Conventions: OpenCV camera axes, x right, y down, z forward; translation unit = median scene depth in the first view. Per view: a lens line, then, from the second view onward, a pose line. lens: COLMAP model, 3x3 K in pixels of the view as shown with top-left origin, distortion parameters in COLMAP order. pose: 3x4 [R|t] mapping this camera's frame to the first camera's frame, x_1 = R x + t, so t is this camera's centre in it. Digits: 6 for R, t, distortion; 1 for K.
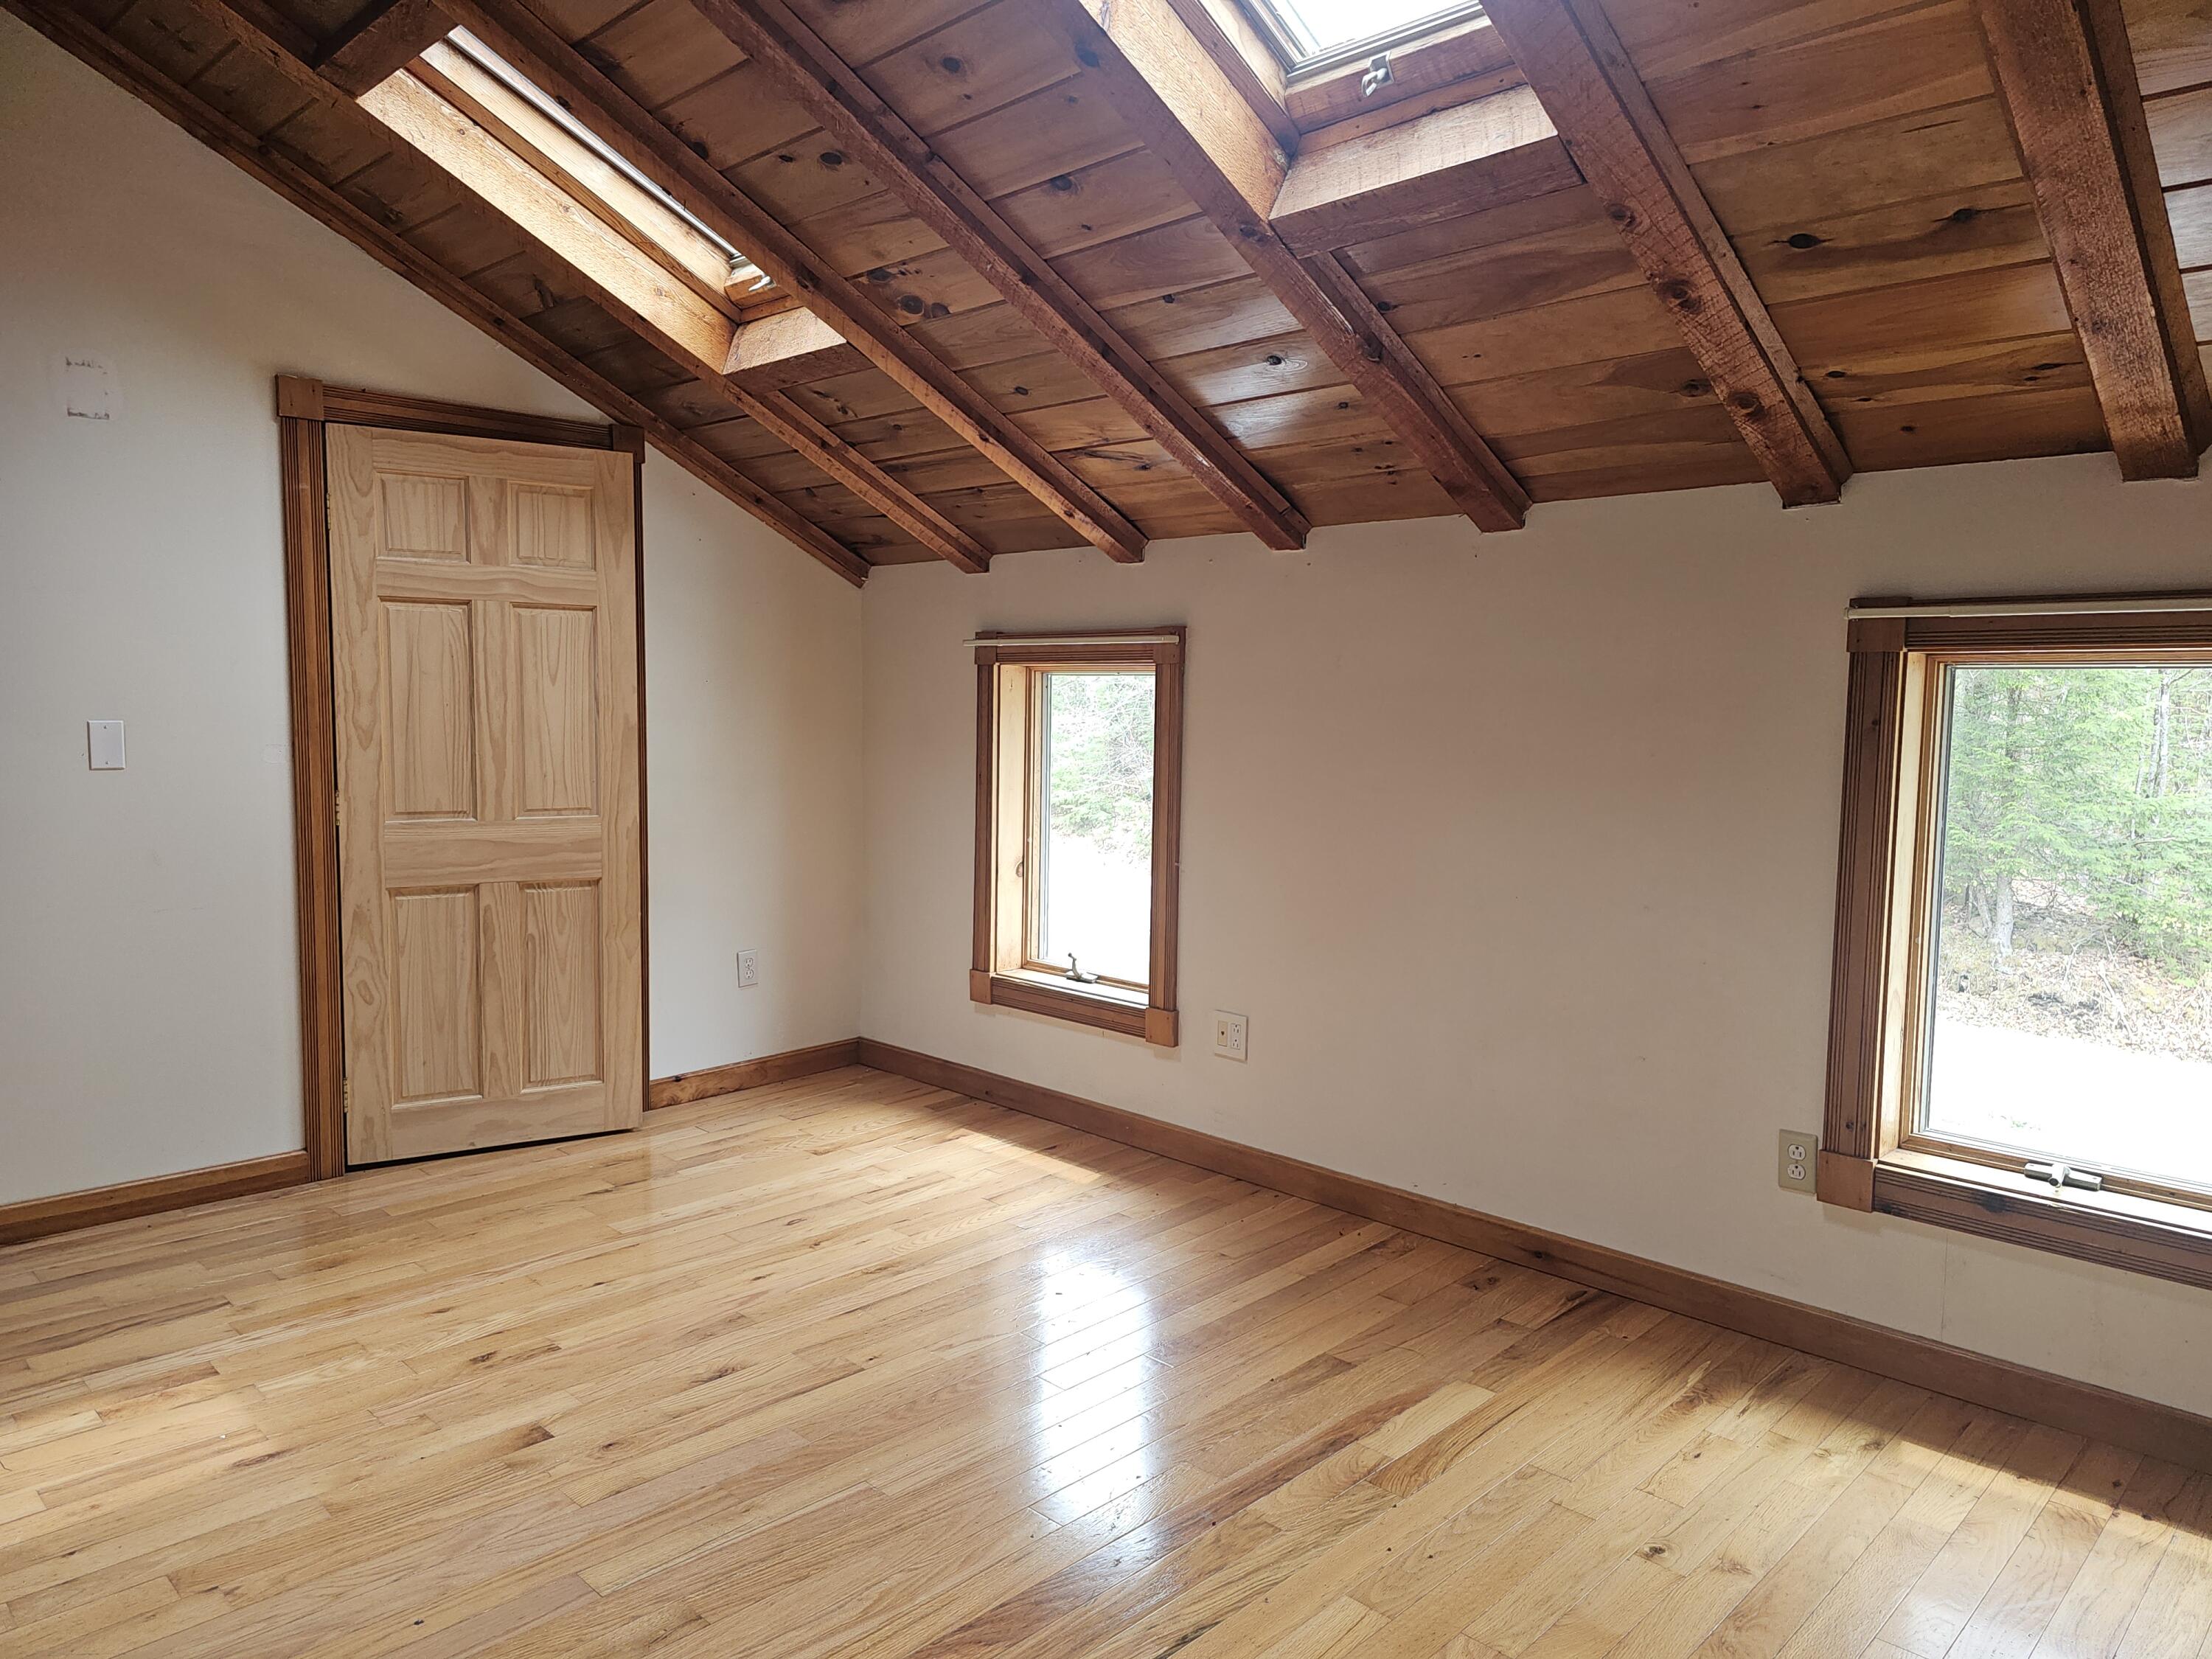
lens RADIAL K [[1487.0, 0, 1106.0], [0, 1487.0, 829.5], [0, 0, 1]] dist [0.092200, -0.102730]
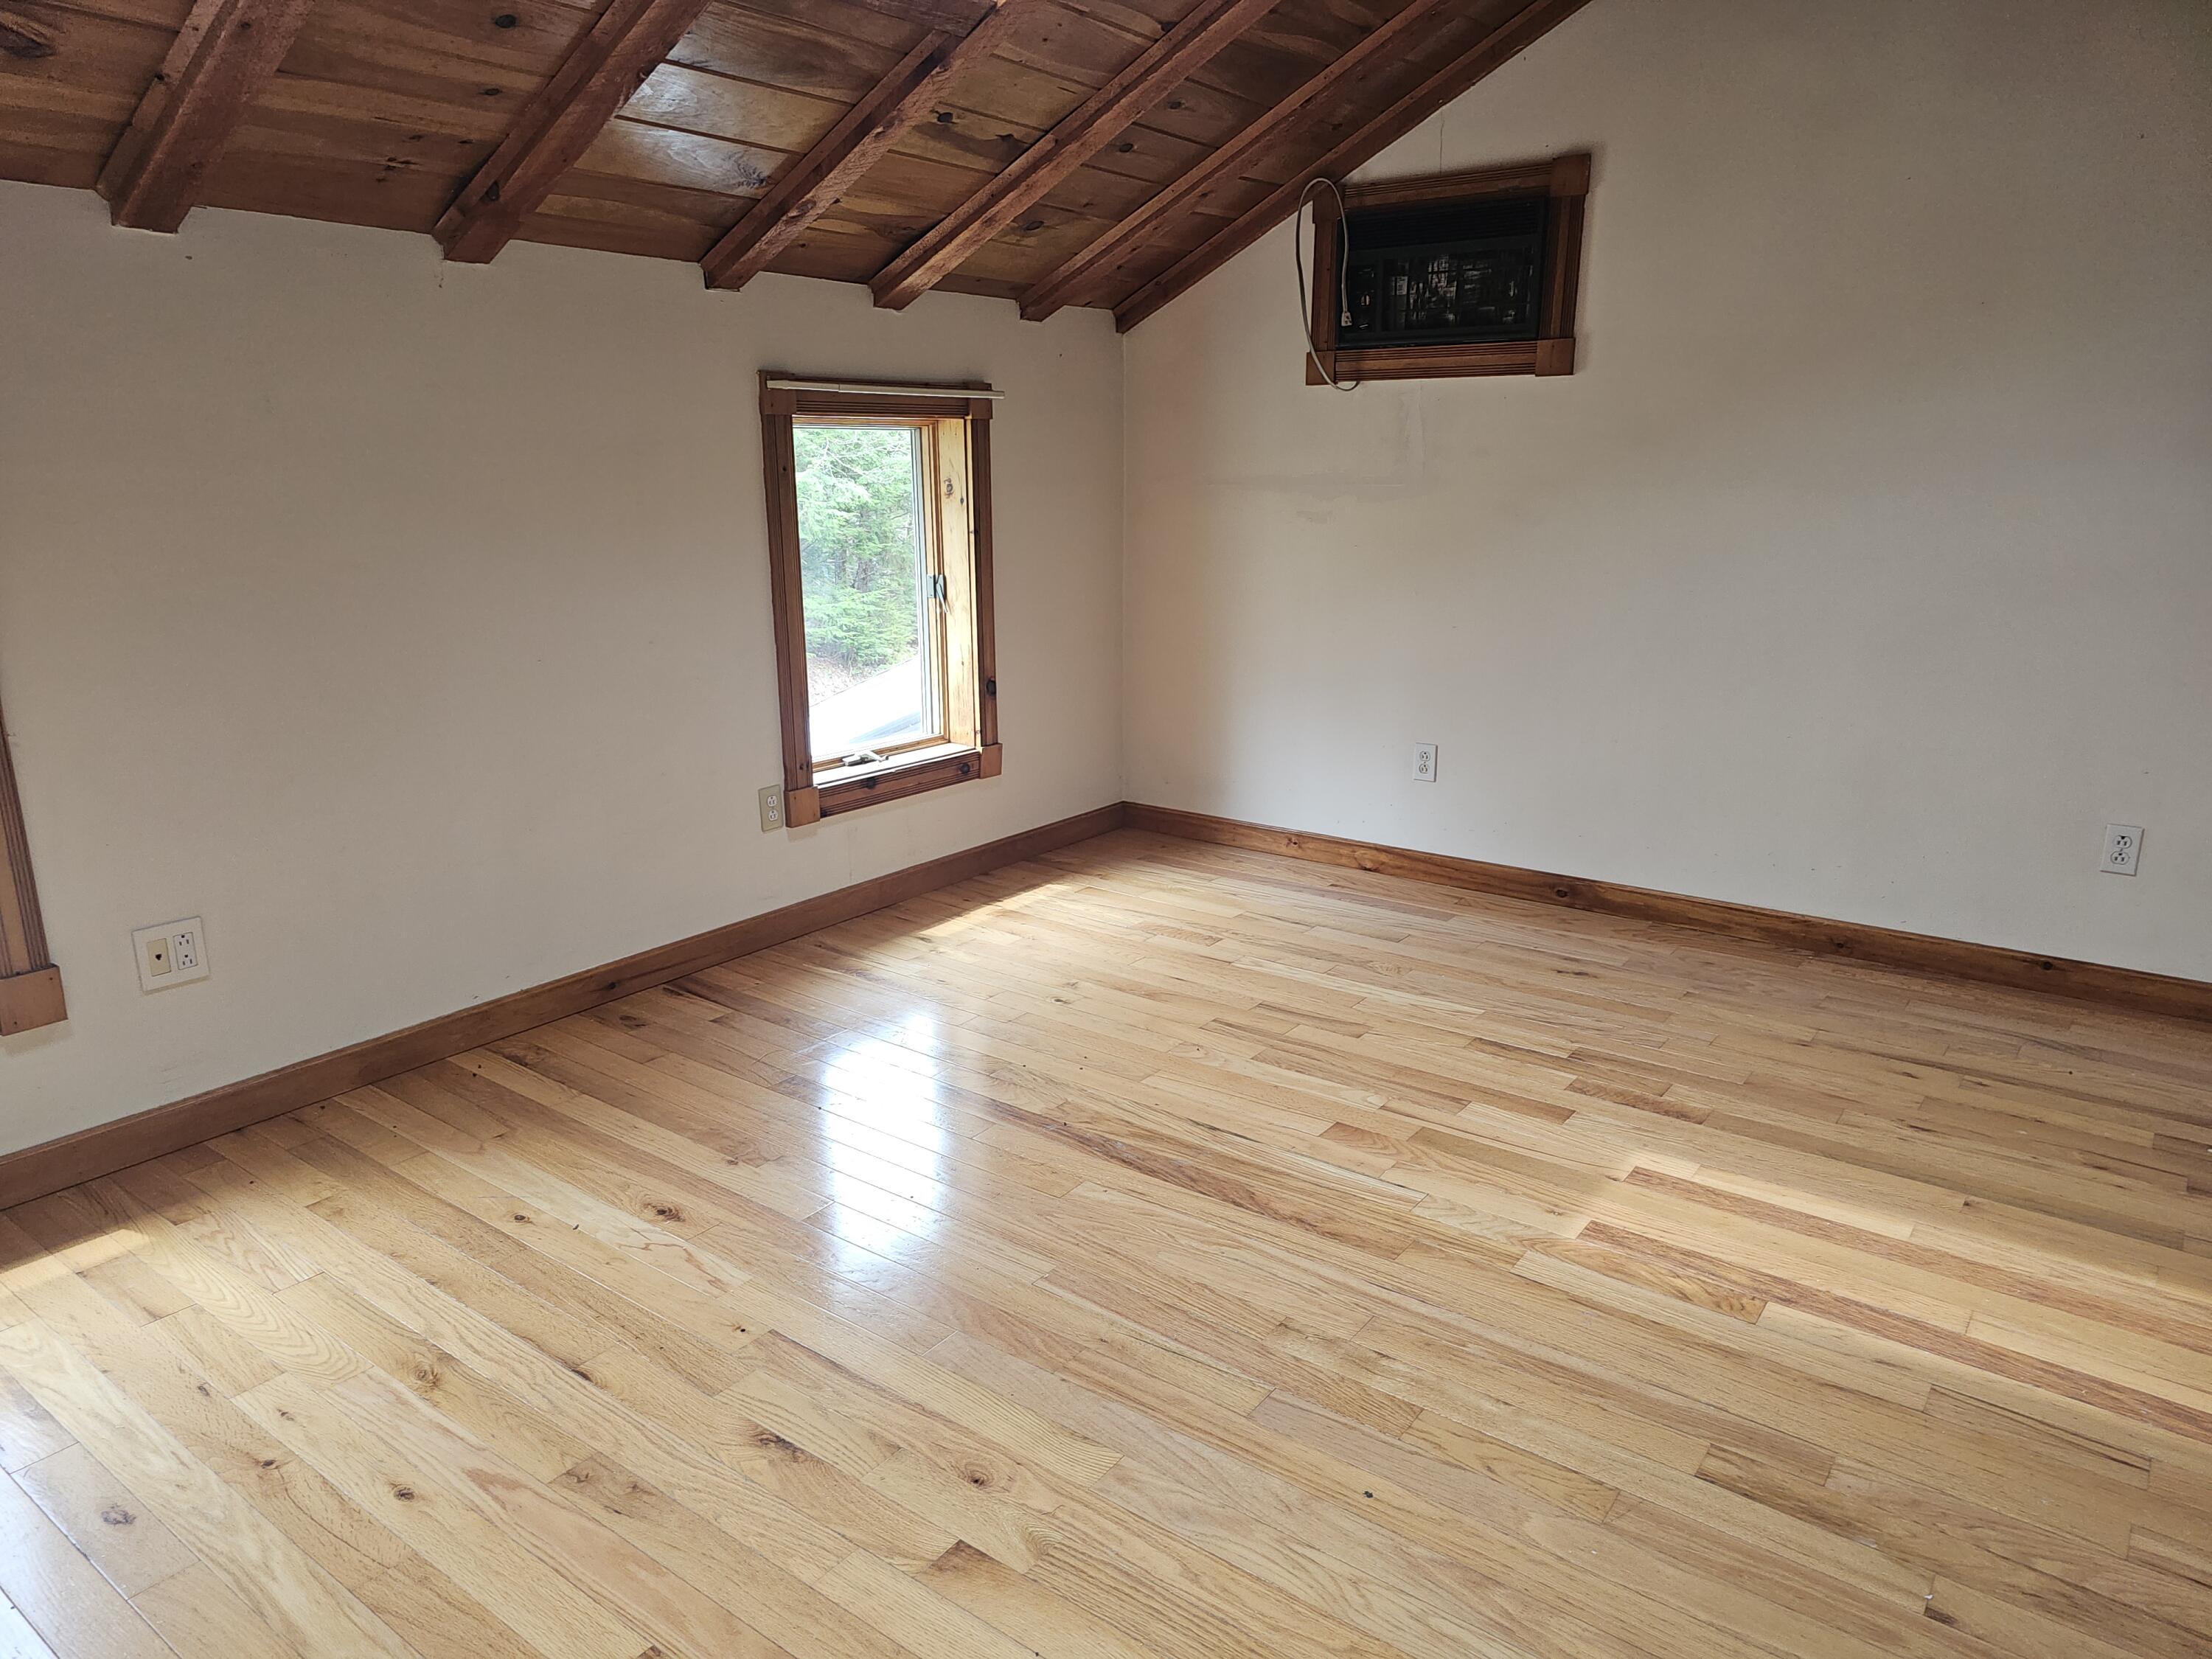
lens RADIAL K [[1487.0, 0, 1106.0], [0, 1487.0, 829.5], [0, 0, 1]] dist [0.092200, -0.102730]
pose [[-0.147299, -0.250214, 0.956920, -0.912365], [0.092776, 0.959712, 0.265226, -0.090497], [-0.984731, 0.127847, -0.118151, 0.921073]]
